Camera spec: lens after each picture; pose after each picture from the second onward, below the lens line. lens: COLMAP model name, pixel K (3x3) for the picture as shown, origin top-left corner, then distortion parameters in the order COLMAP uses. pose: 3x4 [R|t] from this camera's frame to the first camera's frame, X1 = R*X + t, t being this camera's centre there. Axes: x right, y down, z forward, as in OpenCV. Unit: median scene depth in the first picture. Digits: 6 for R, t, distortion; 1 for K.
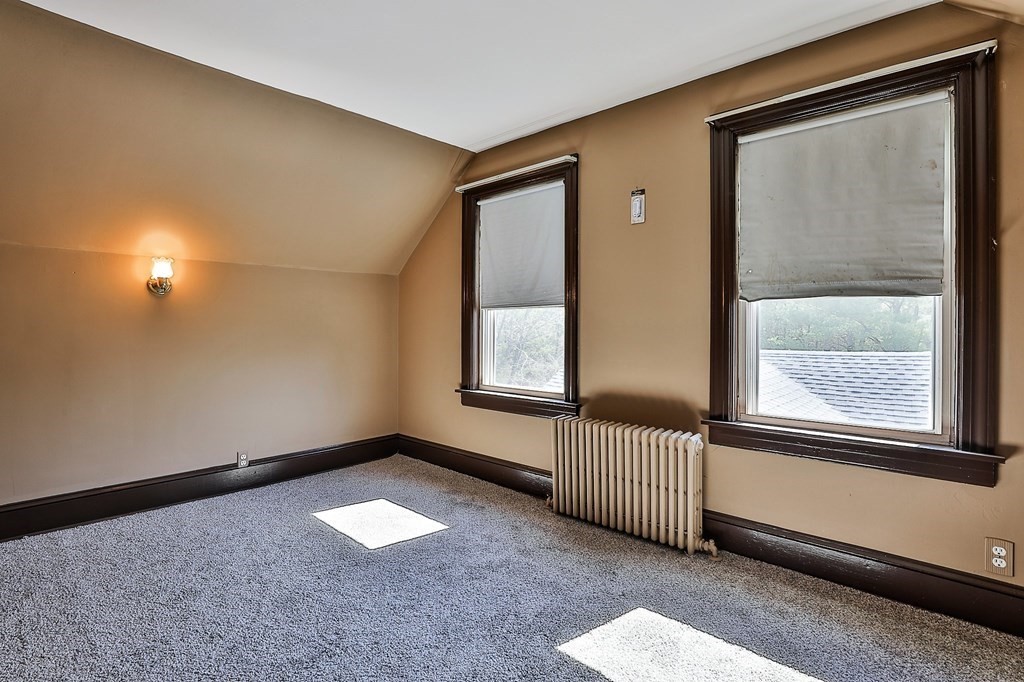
lens RADIAL K [[475.0, 0, 519.8], [0, 475.0, 334.8], [0, 0, 1]] dist [-0.035396, 0.007897]
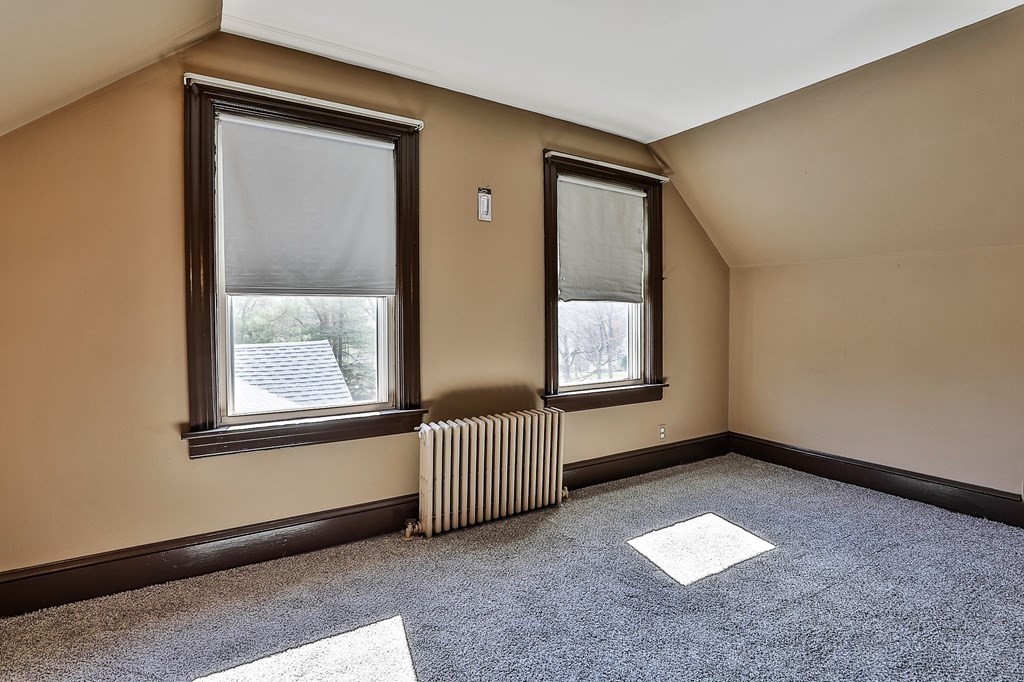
lens RADIAL K [[475.0, 0, 512.8], [0, 475.0, 336.3], [0, 0, 1]] dist [-0.035396, 0.007897]
pose [[0.311086, -0.035475, 0.949719, -0.719228], [0.019136, 0.999334, 0.031060, -0.014046], [-0.950189, 0.008512, 0.311558, 0.618409]]
